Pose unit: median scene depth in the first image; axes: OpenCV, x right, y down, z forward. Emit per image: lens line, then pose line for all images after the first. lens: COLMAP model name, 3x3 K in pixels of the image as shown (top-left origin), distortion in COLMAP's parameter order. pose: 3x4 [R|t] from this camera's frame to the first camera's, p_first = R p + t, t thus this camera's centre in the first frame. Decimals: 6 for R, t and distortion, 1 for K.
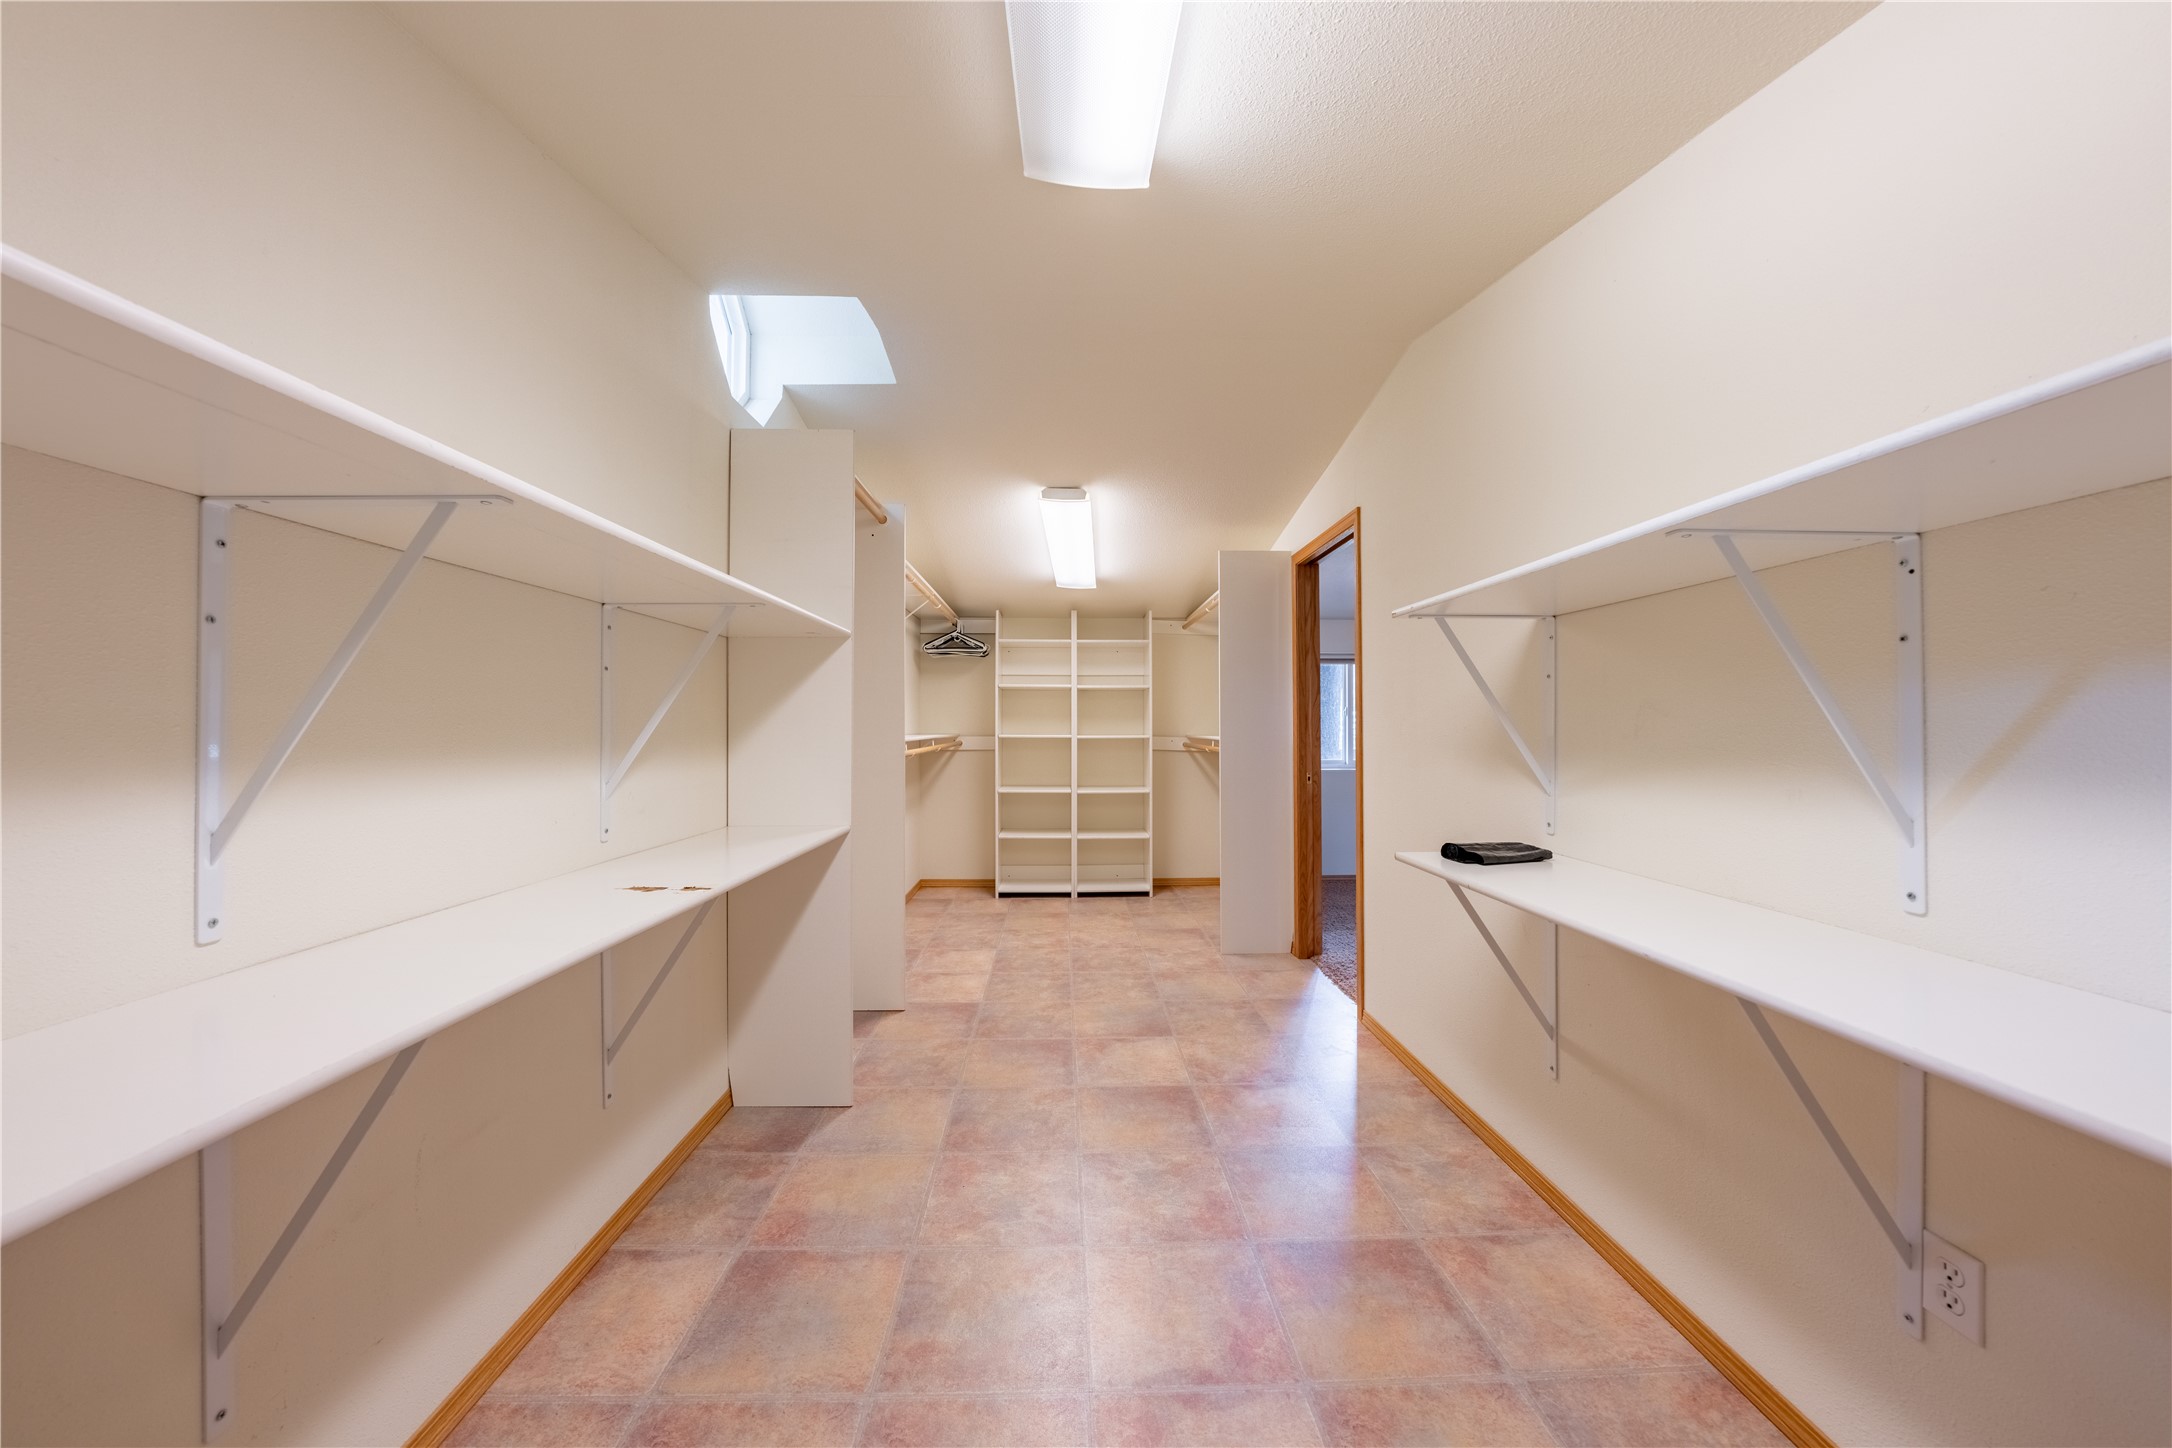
lens RADIAL K [[771.9, 0, 1080.2], [0, 771.9, 722.9], [0, 0, 1]] dist [-0.029893, 0.007046]
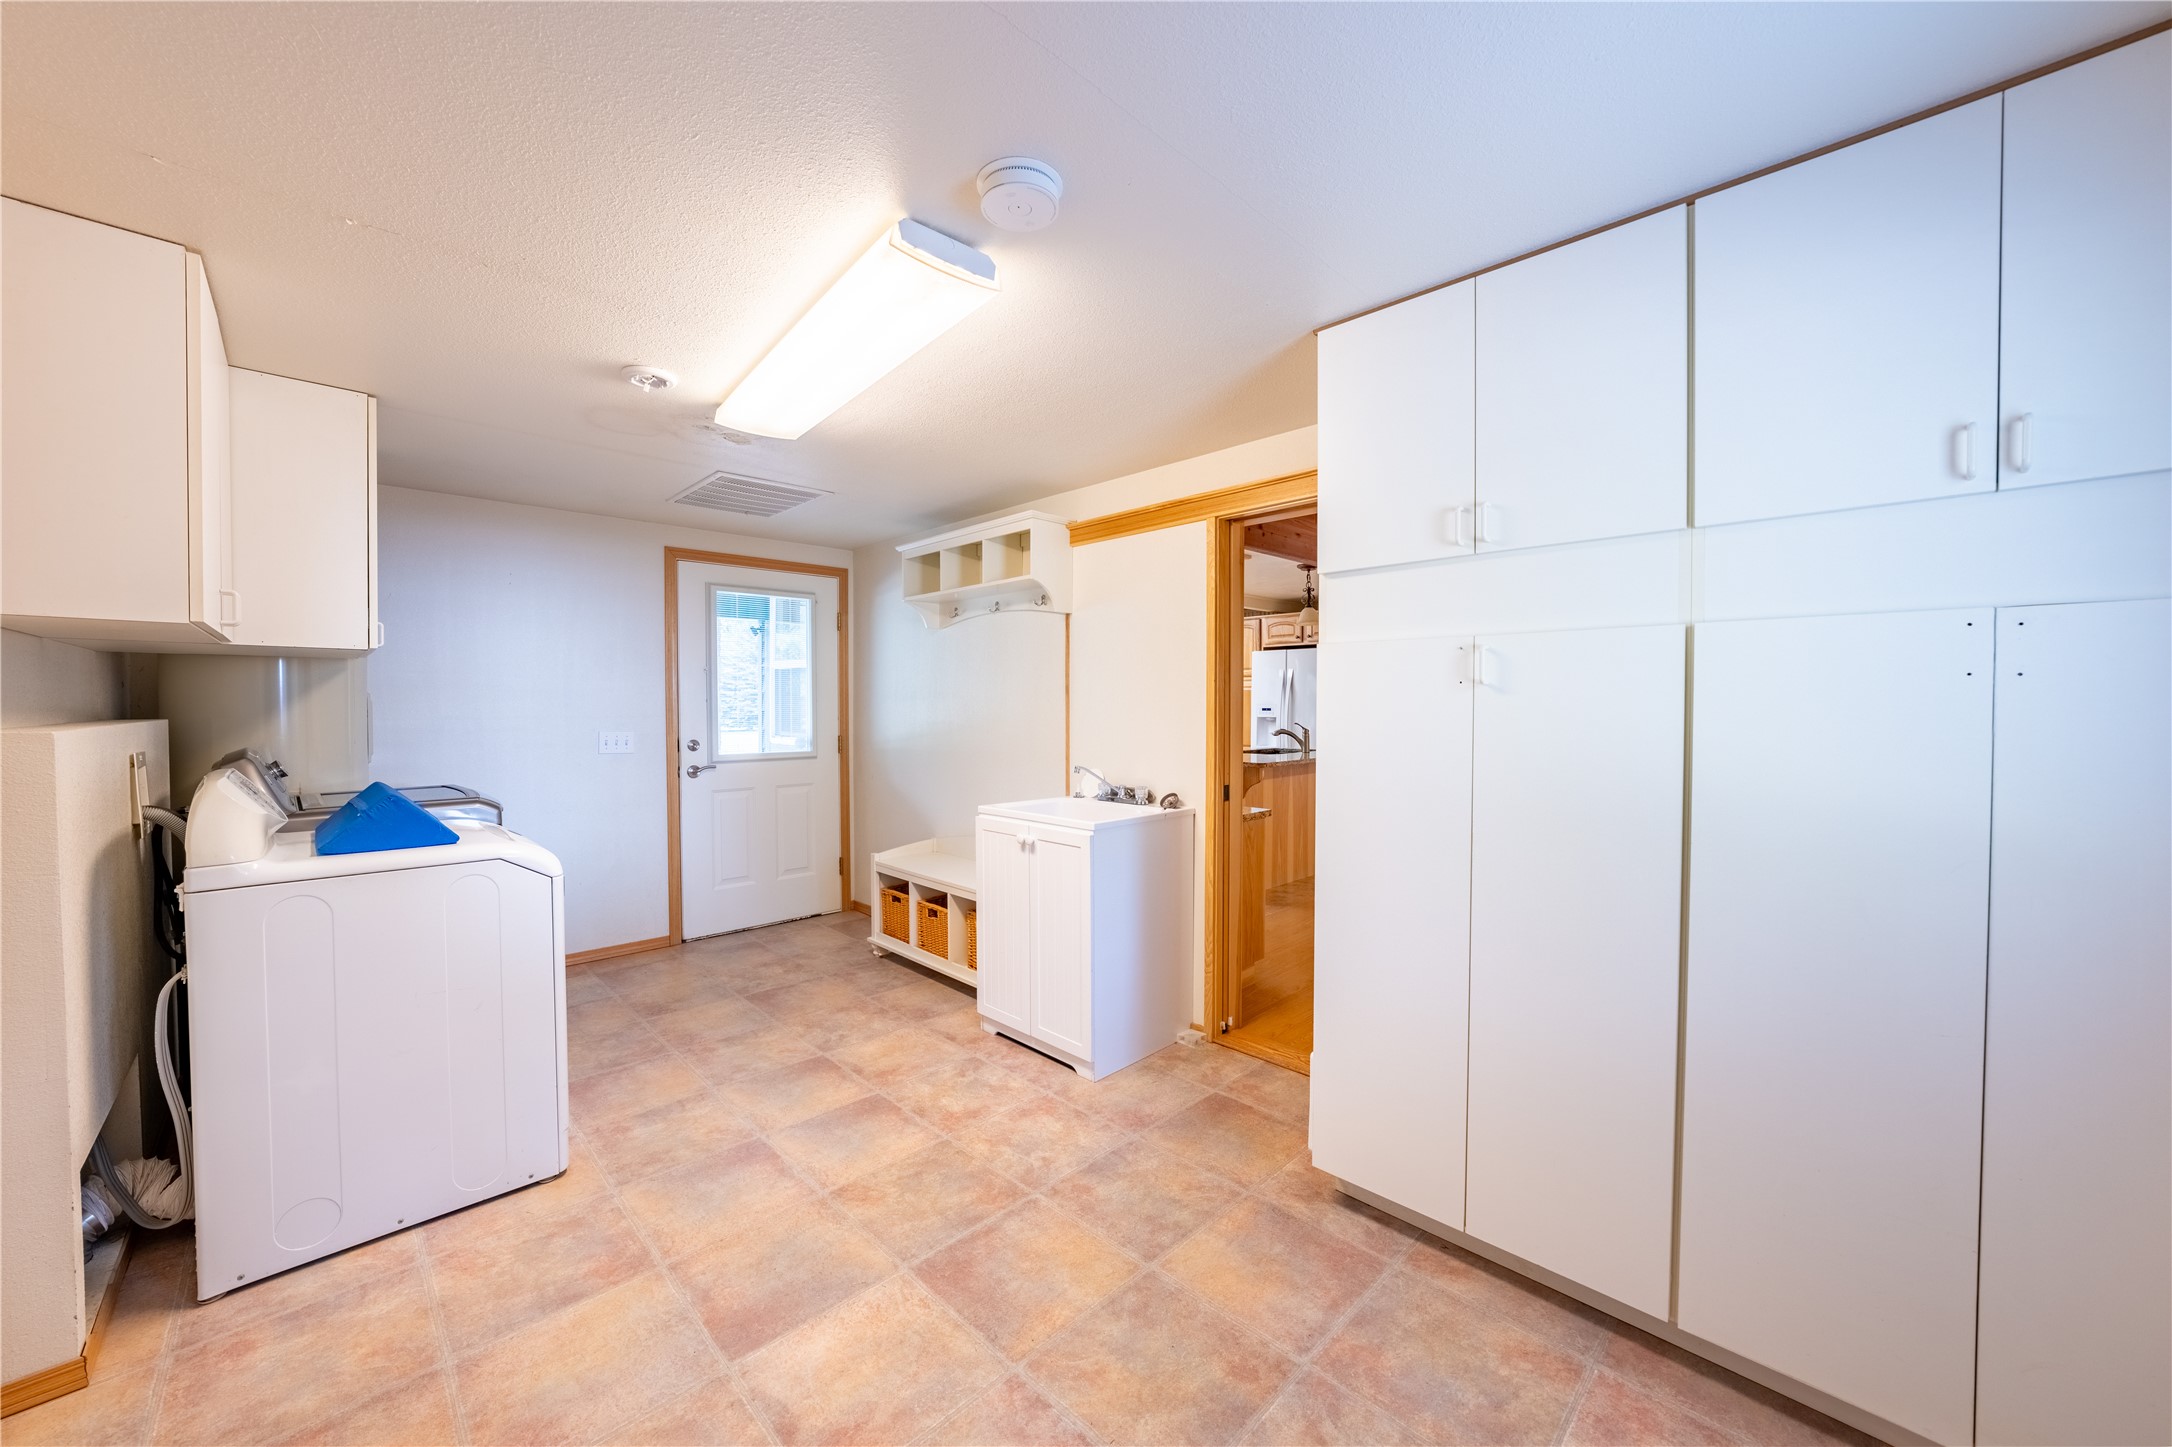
lens RADIAL K [[771.9, 0, 1080.2], [0, 771.9, 722.4], [0, 0, 1]] dist [-0.029893, 0.007046]
pose [[-0.689467, -0.010800, 0.724237, -0.810840], [-0.005594, 0.999938, 0.009586, -0.014026], [-0.724296, 0.002558, -0.689485, 1.478919]]
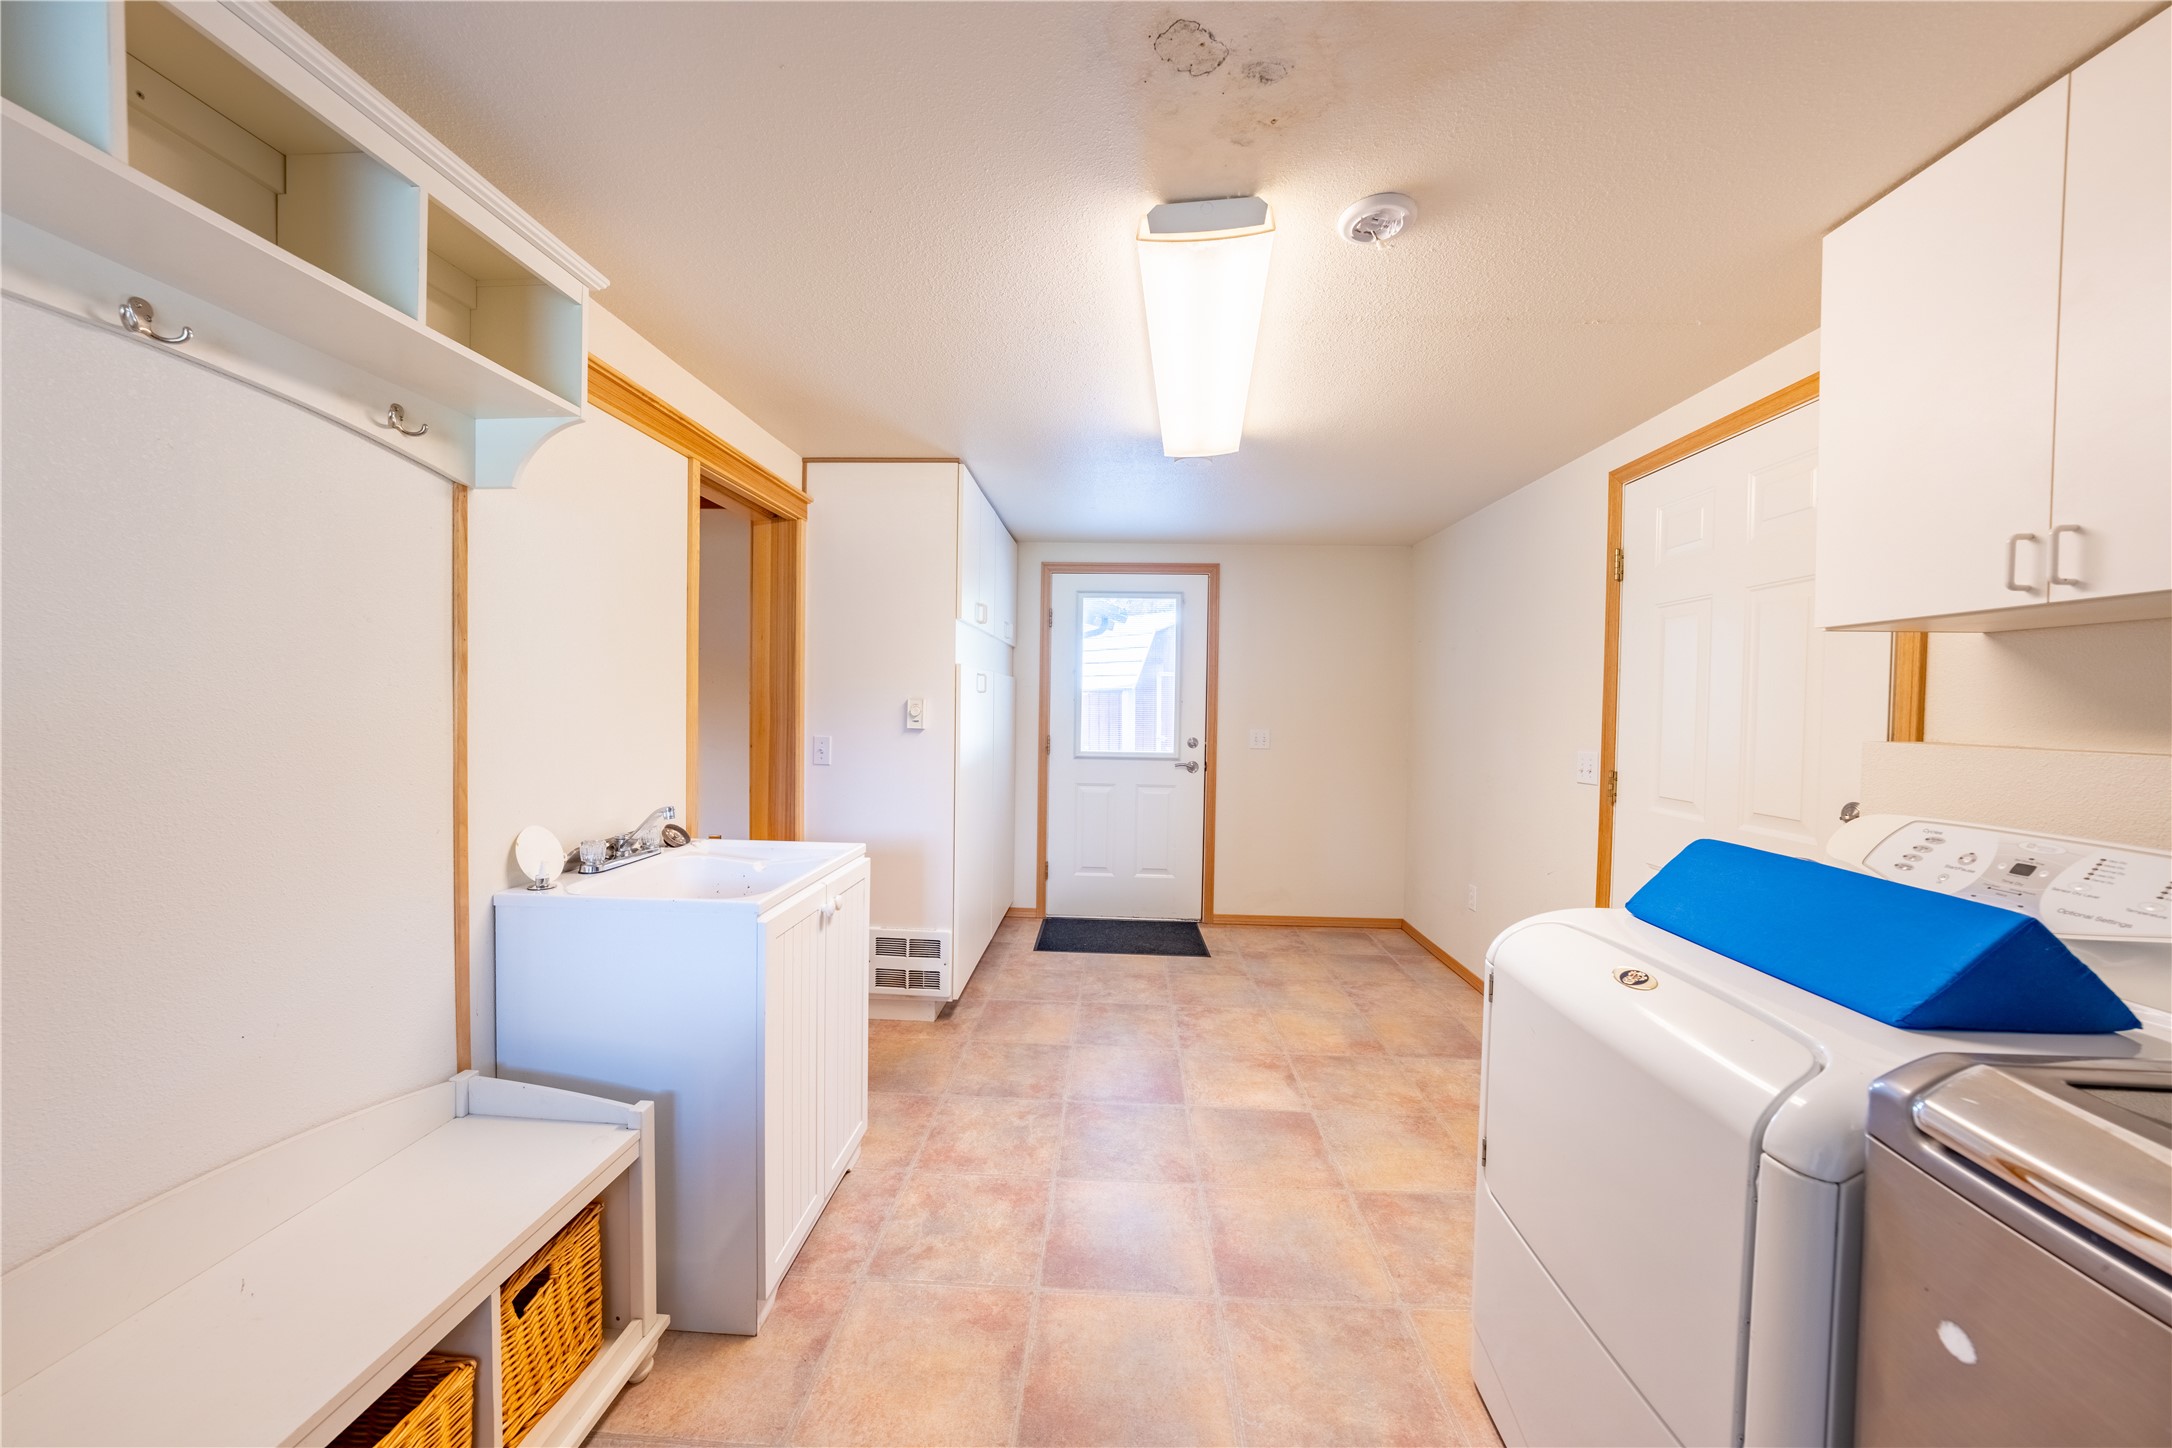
lens RADIAL K [[771.9, 0, 1080.2], [0, 771.9, 722.9], [0, 0, 1]] dist [-0.029893, 0.007046]
pose [[-0.079985, 0.033373, -0.996237, 0.552637], [0.003228, 0.999443, 0.033221, -0.028439], [0.996791, -0.000559, -0.080048, 1.116617]]
